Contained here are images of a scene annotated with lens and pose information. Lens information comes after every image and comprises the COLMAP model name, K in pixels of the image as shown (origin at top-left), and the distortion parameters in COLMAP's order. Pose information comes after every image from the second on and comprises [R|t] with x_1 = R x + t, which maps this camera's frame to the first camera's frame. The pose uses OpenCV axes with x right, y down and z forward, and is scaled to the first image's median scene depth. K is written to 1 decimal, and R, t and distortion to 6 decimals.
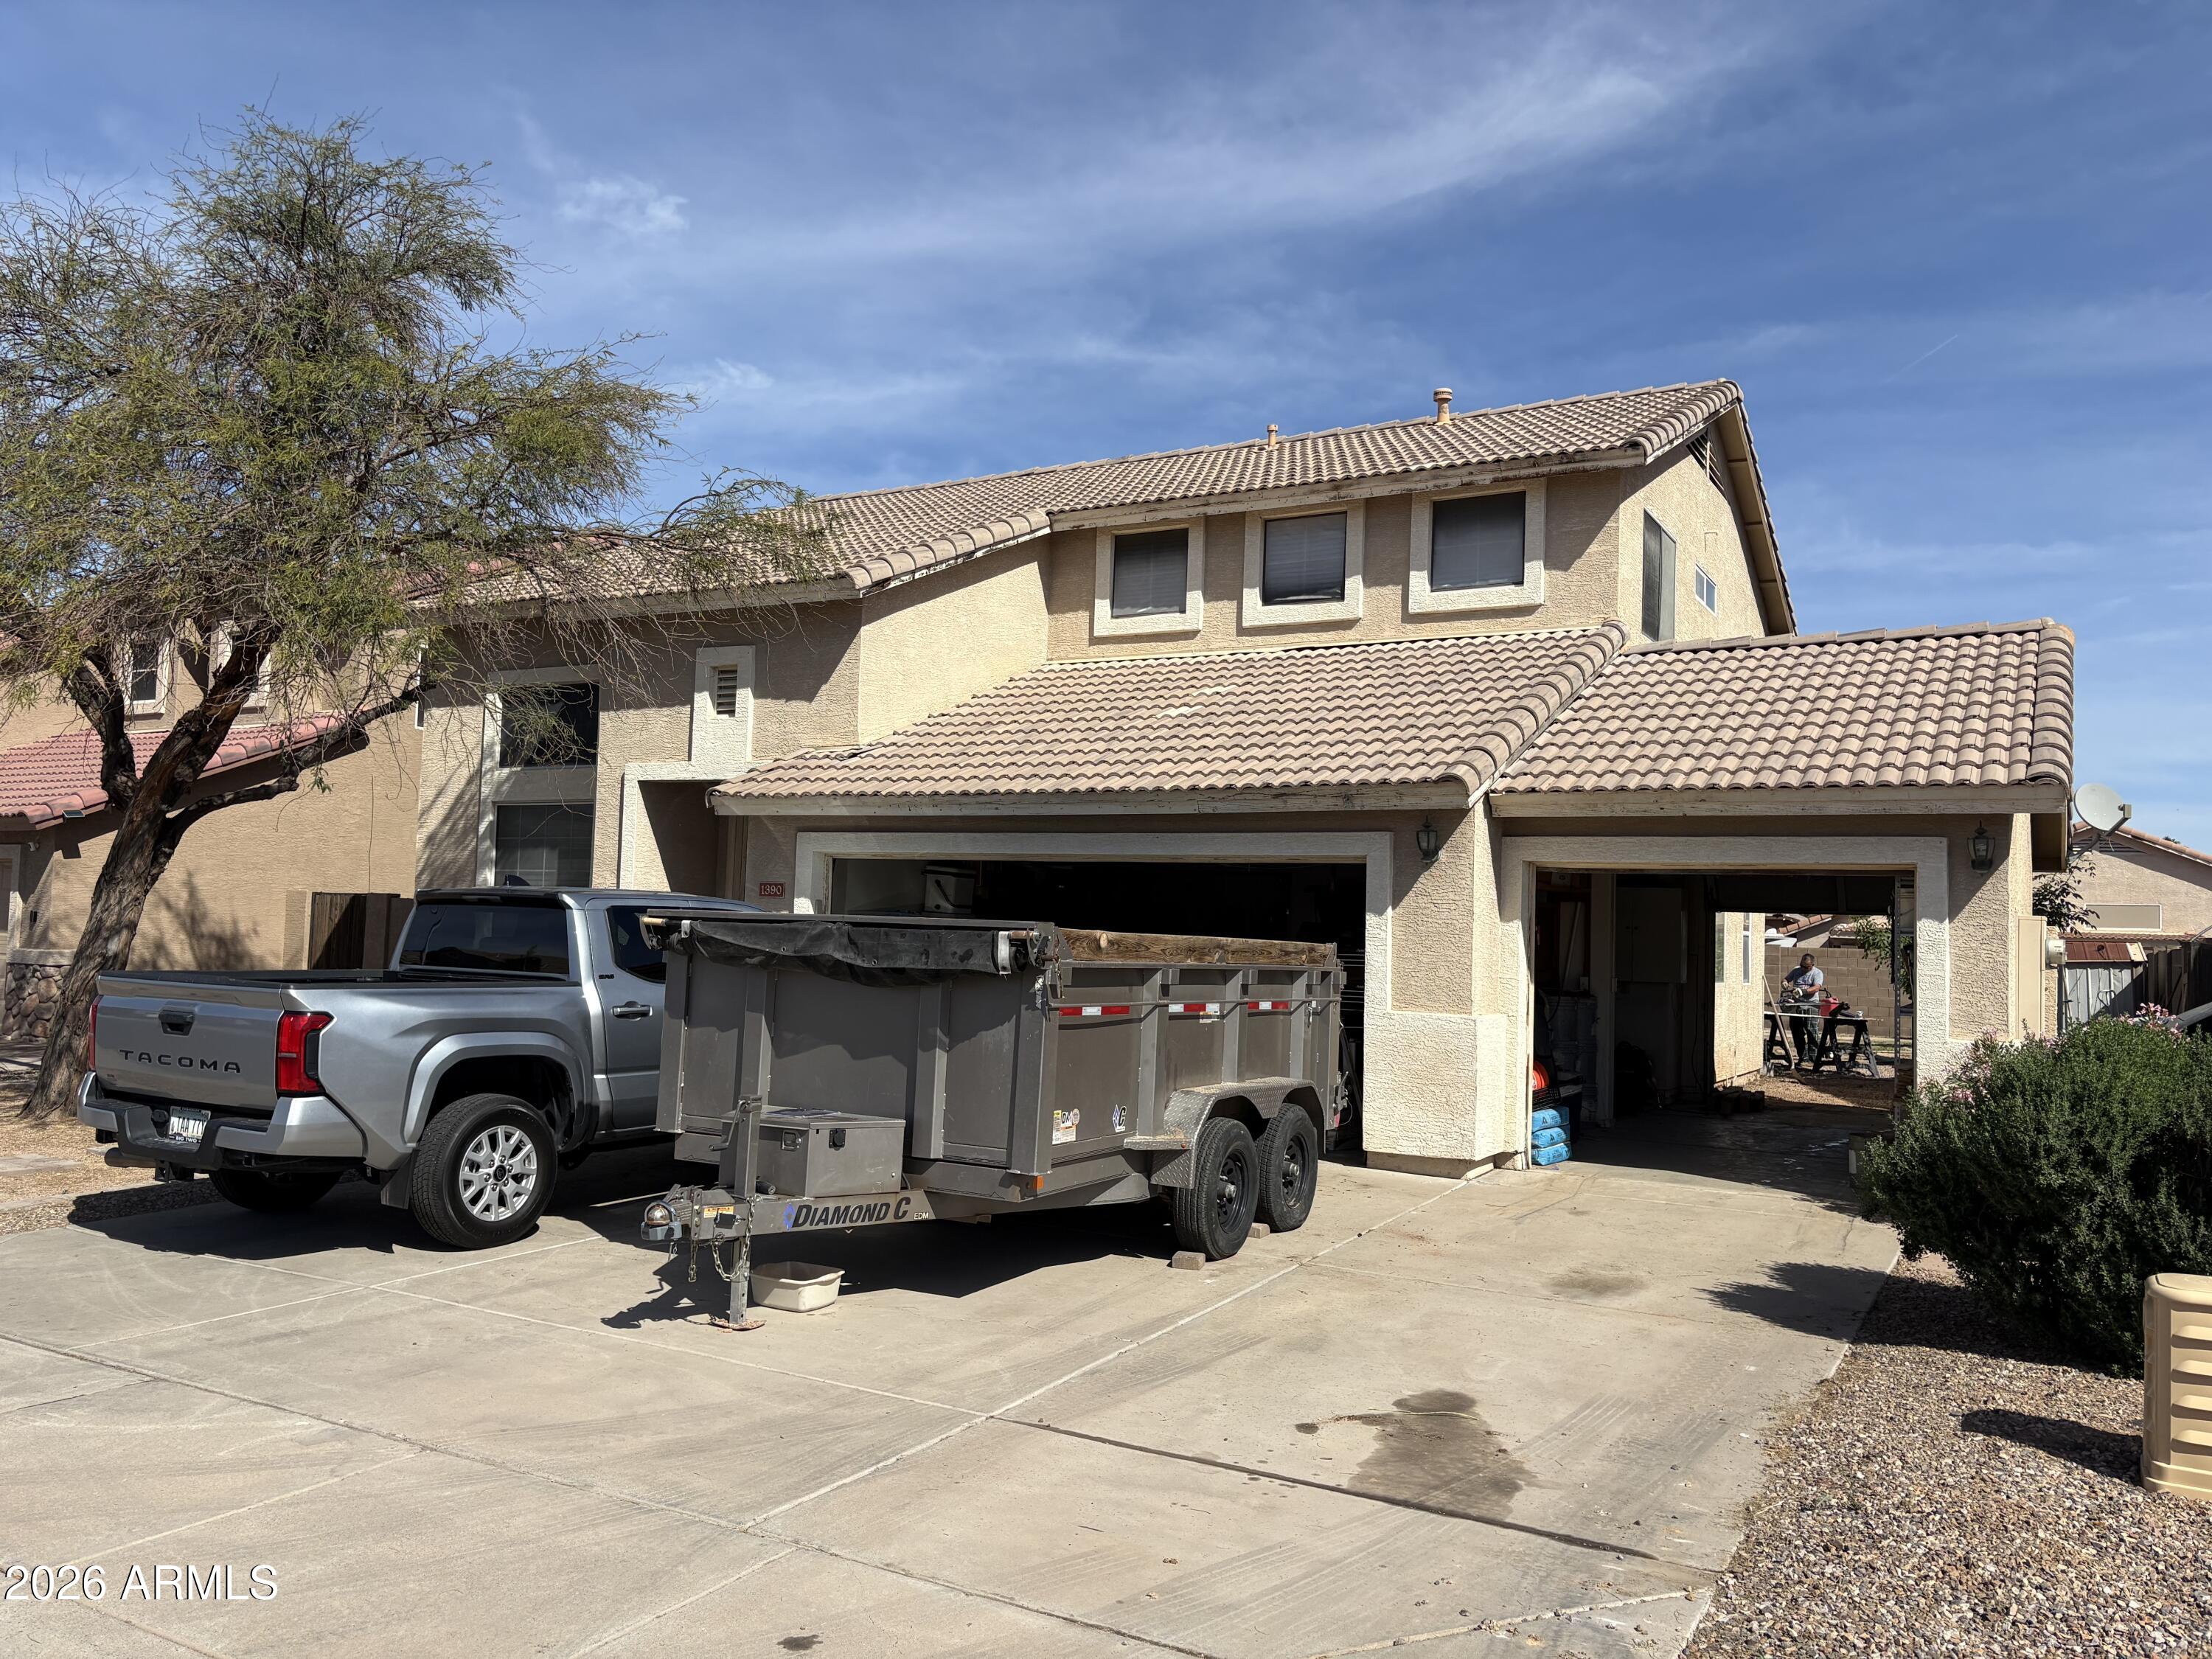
lens RADIAL K [[1661.1, 0, 1103.3], [0, 1661.1, 867.9], [0, 0, 1]] dist [0.059909, -0.001524]
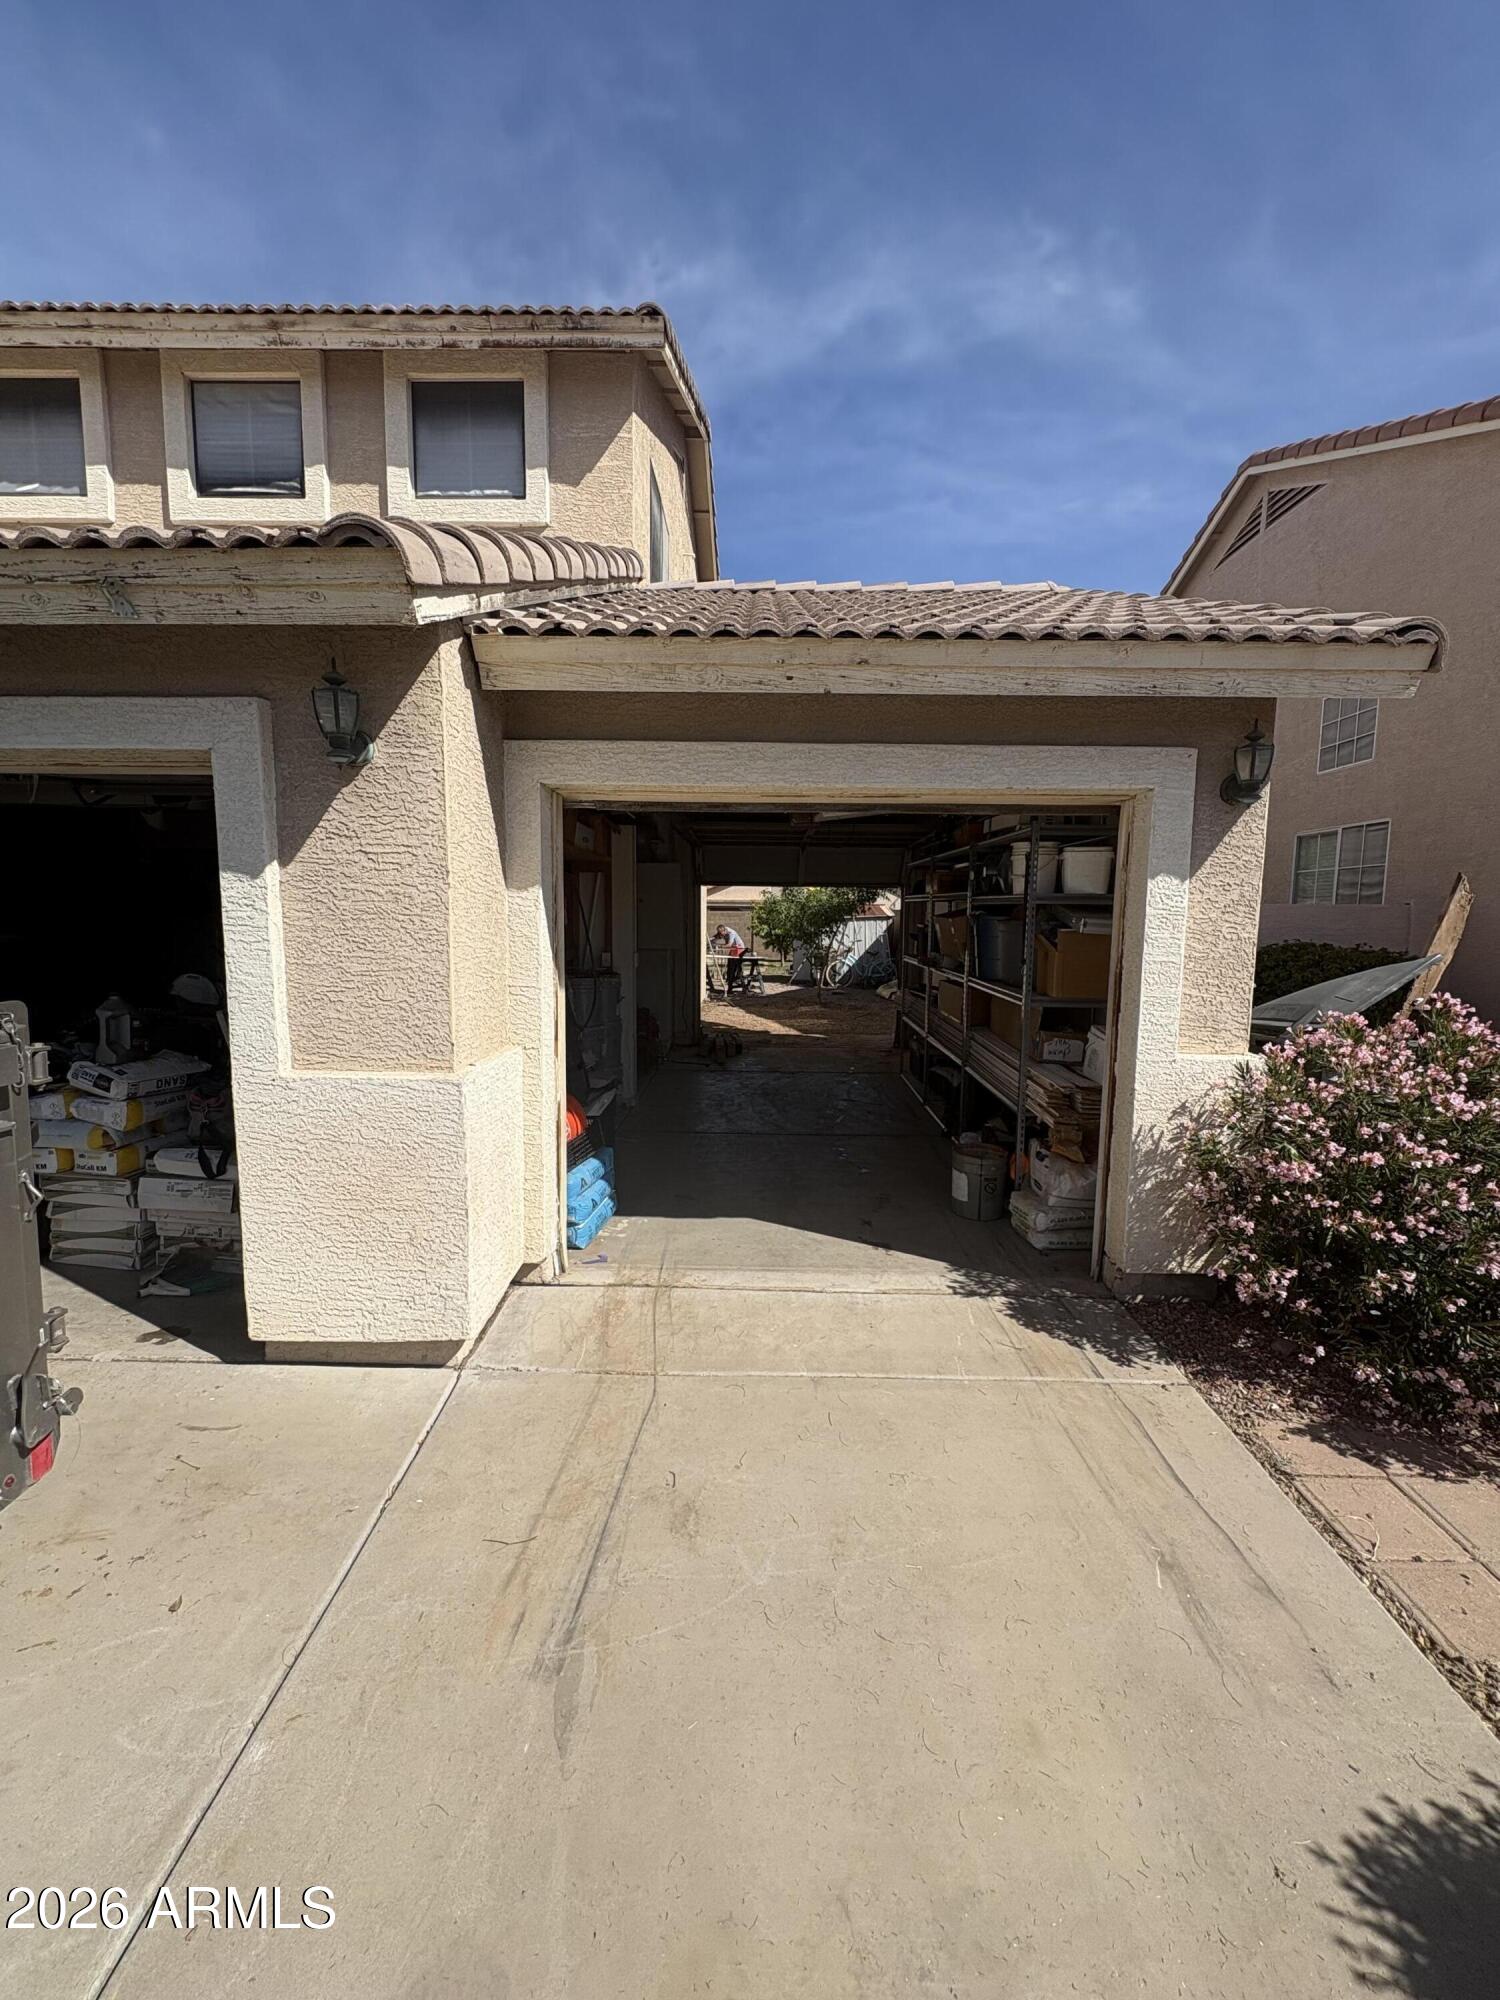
lens RADIAL K [[832.9, 0, 750.0], [0, 832.9, 1000.0], [0, 0, 1]] dist [0.000808, -0.000503]
pose [[0.878686, -0.069405, 0.472329, 0.171328], [-0.003209, 0.988495, 0.151222, 0.025512], [-0.477390, -0.134393, 0.868353, 0.694934]]
